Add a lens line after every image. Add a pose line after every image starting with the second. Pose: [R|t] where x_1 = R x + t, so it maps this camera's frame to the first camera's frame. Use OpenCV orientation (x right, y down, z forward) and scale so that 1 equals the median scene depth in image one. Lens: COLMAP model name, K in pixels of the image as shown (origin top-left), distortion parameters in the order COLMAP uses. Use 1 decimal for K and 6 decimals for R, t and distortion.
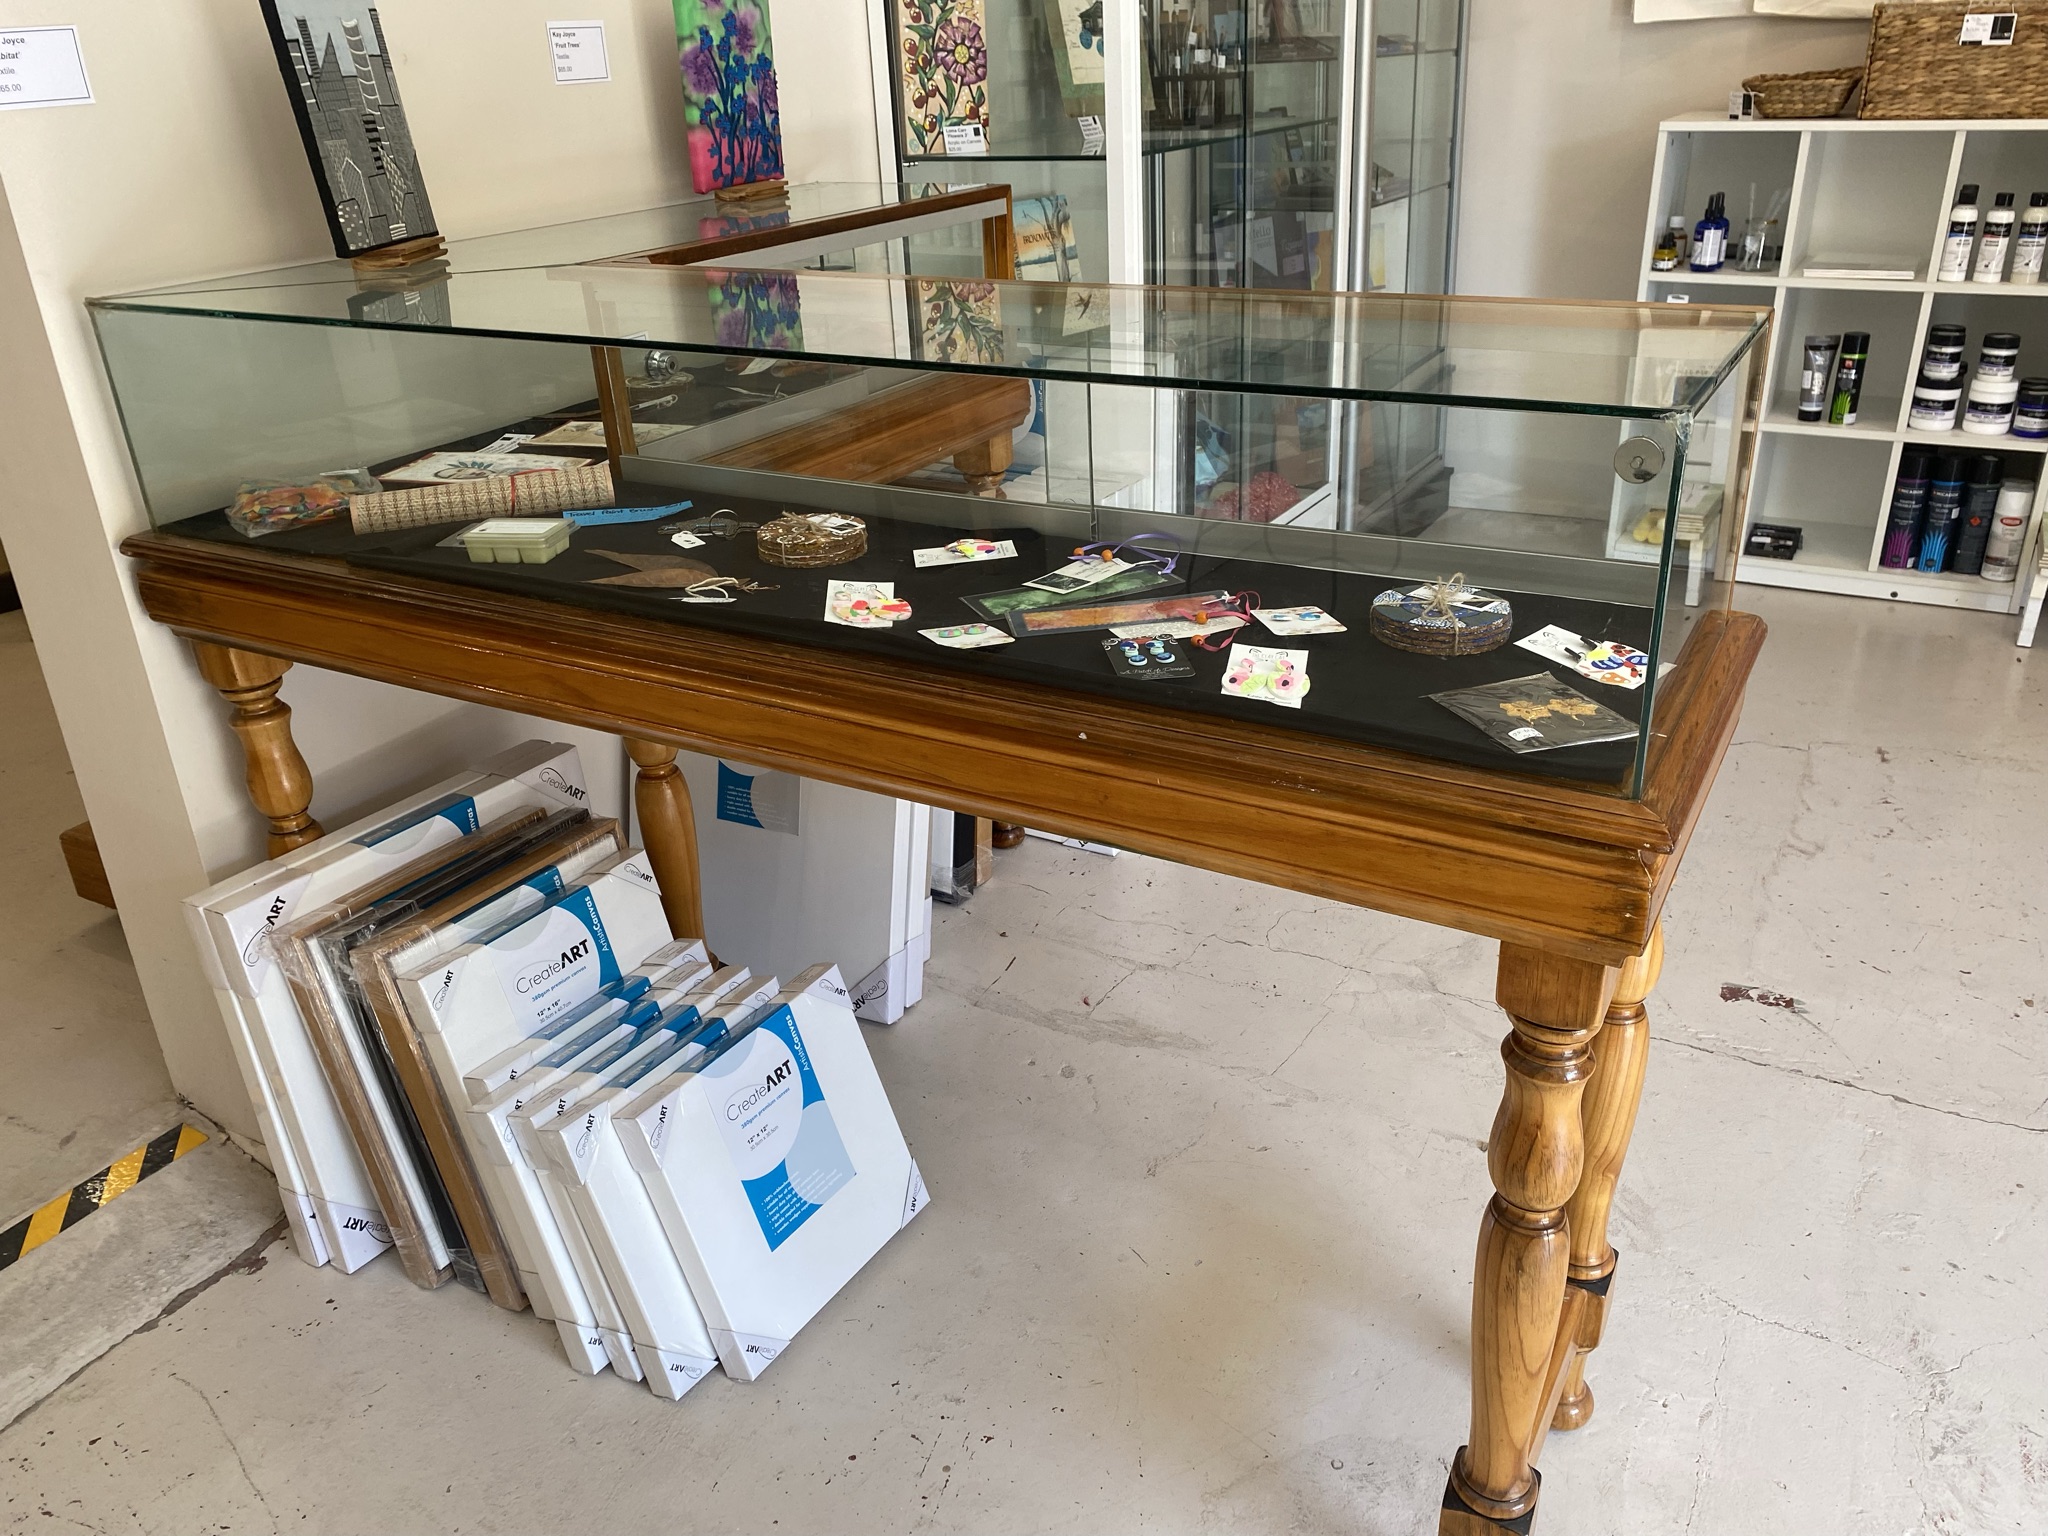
lens RADIAL K [[1540.3, 0, 1024.0], [0, 1540.3, 768.0], [0, 0, 1]] dist [-0.002448, -0.003183]
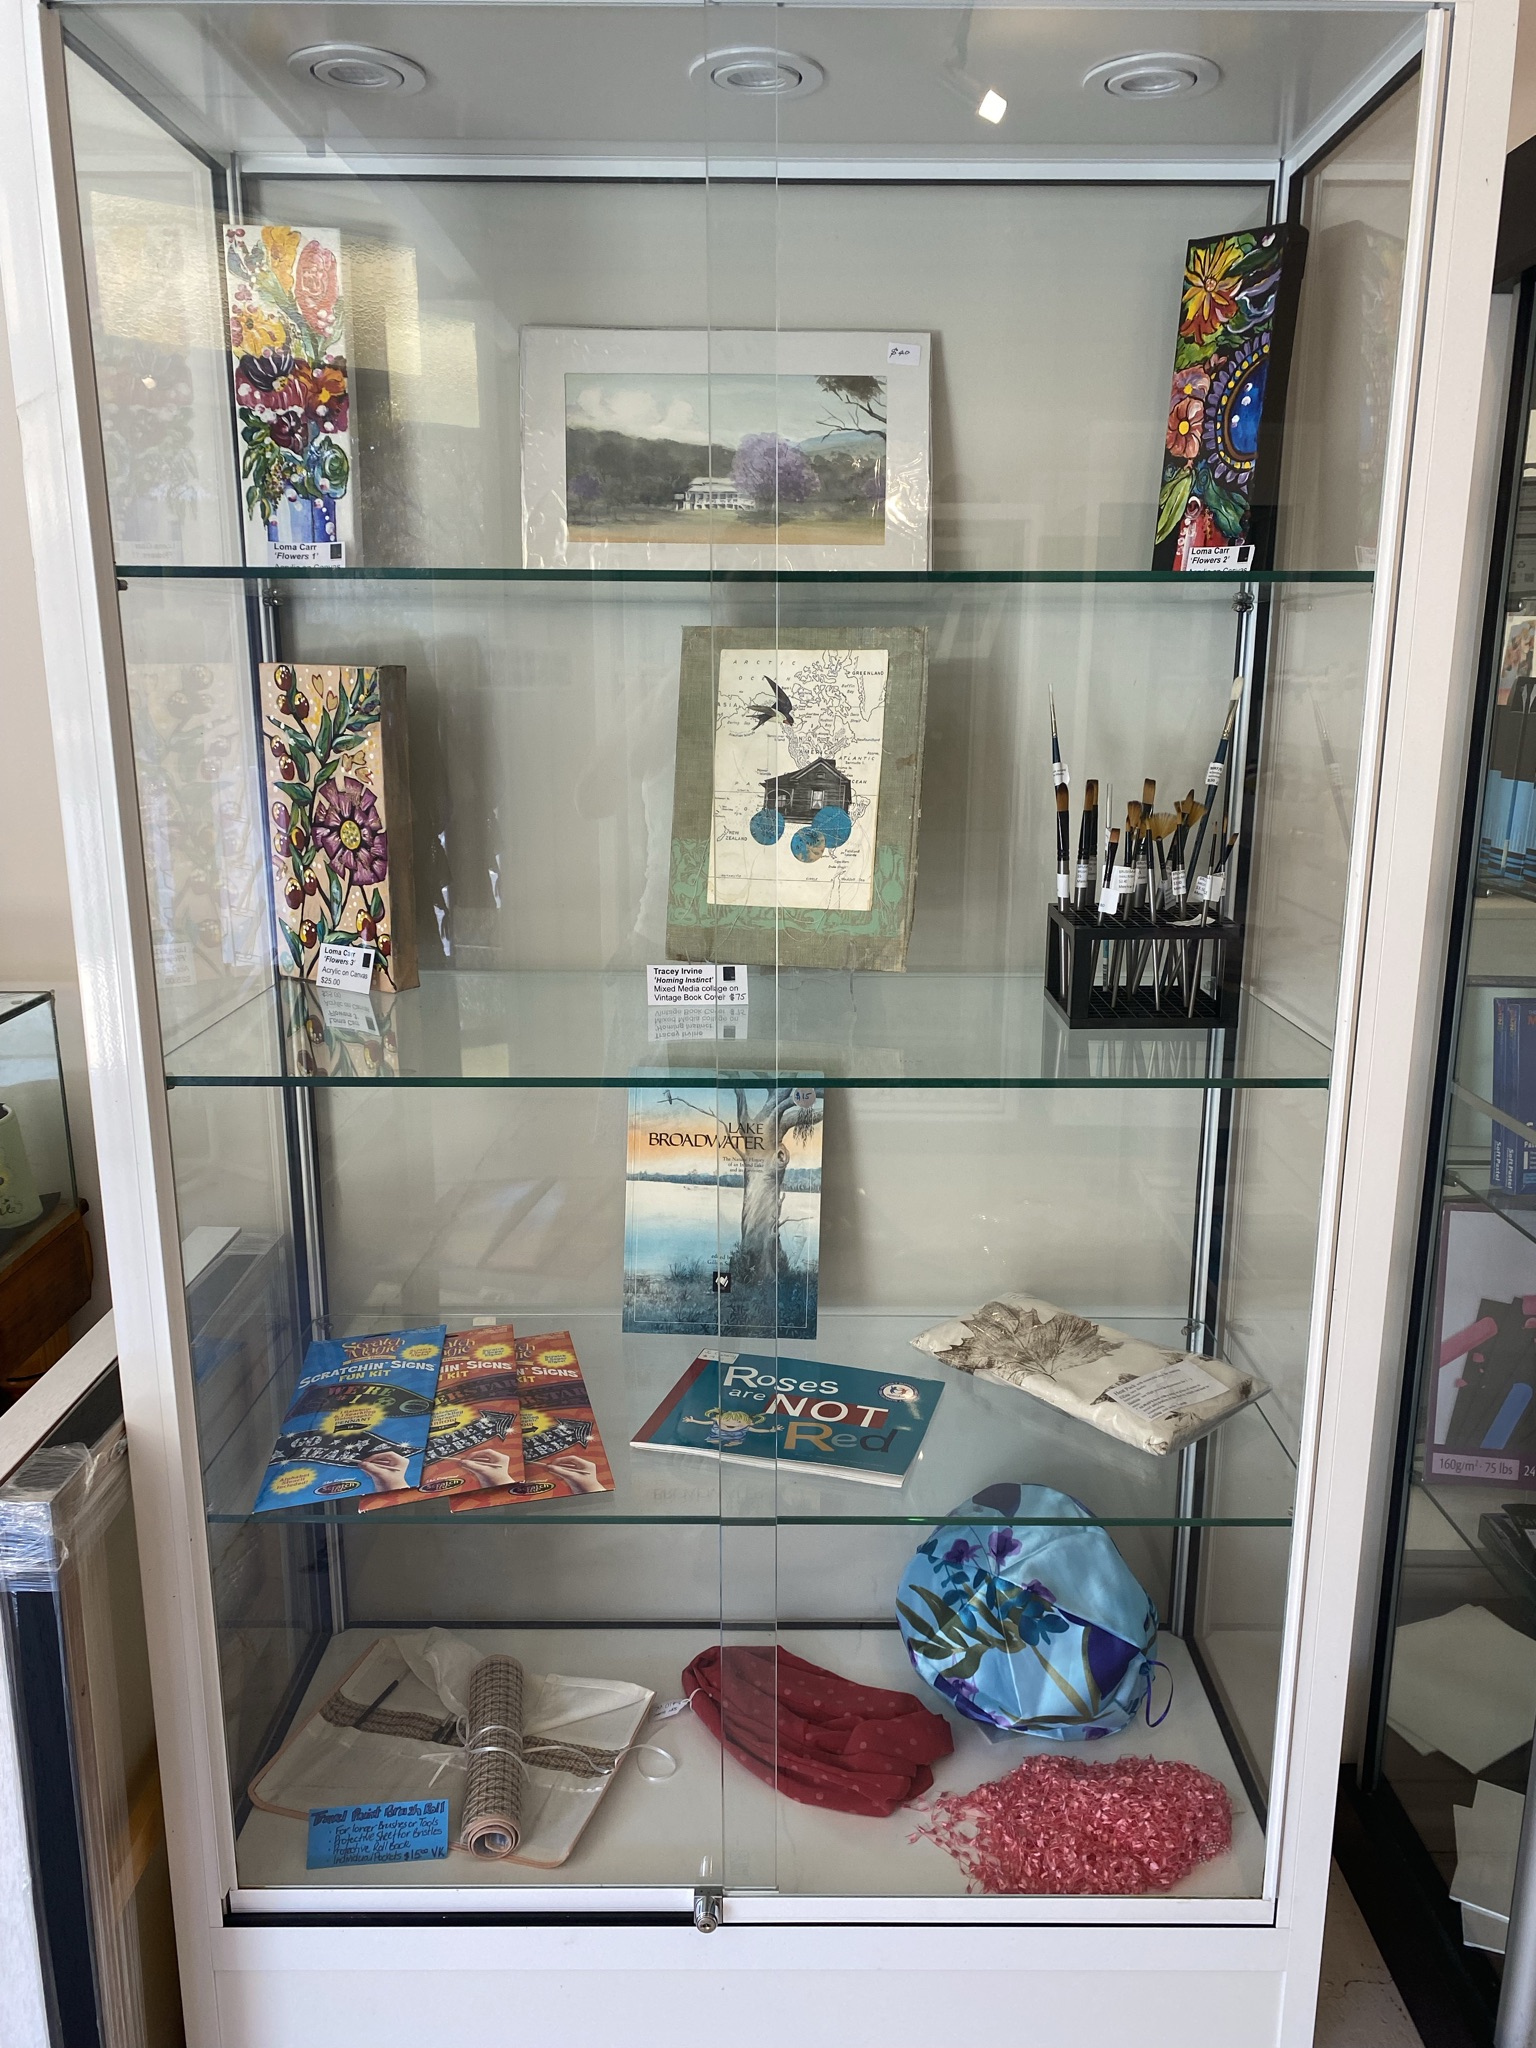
lens RADIAL K [[1540.3, 0, 768.0], [0, 1540.3, 1024.0], [0, 0, 1]] dist [-0.002448, -0.003183]
pose [[0.516764, 0.248846, -0.819165, 0.531571], [-0.383332, 0.922807, 0.038509, -0.478922], [0.765514, 0.294112, 0.572264, 0.806237]]
